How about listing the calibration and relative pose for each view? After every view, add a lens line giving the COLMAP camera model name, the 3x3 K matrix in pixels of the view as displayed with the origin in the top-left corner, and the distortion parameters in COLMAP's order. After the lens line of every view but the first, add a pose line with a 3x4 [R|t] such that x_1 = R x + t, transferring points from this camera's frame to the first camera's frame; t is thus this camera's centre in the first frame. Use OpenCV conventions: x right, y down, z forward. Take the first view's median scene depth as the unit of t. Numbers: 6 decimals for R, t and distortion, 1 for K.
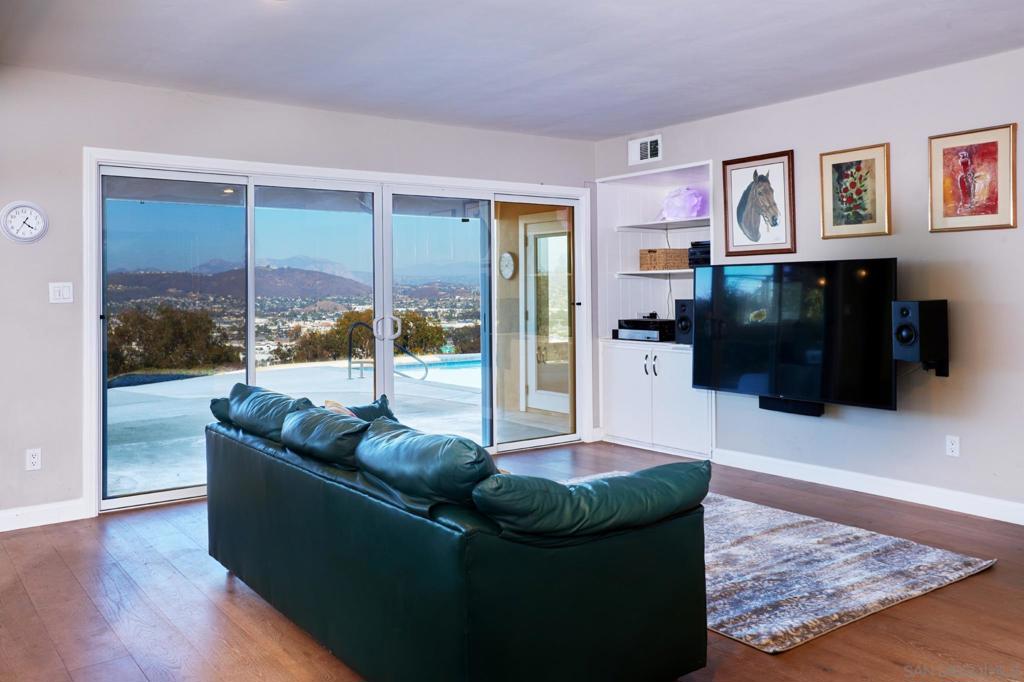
lens RADIAL K [[865.6, 0, 511.3], [0, 865.6, 257.6], [0, 0, 1]] dist [0.007134, -0.000810]
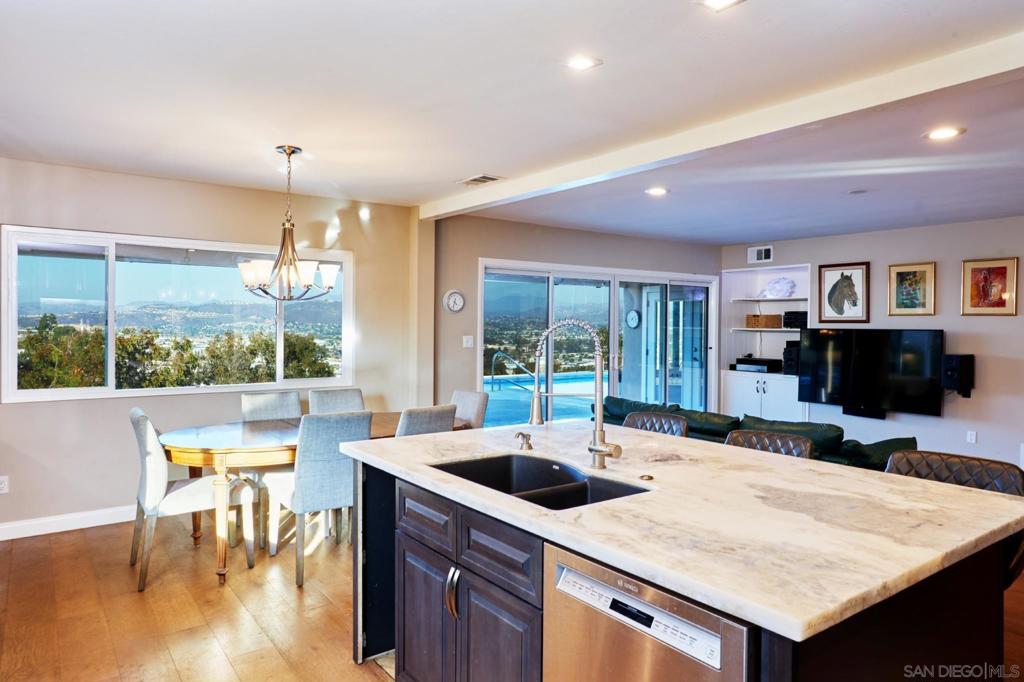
lens RADIAL K [[667.3, 0, 512.6], [0, 667.3, 316.8], [0, 0, 1]] dist [-0.005780, -0.000107]
pose [[0.999736, 0.018007, 0.014242, -0.366594], [-0.018444, 0.999344, 0.031176, -0.042983], [-0.013672, -0.031431, 0.999412, -0.273951]]
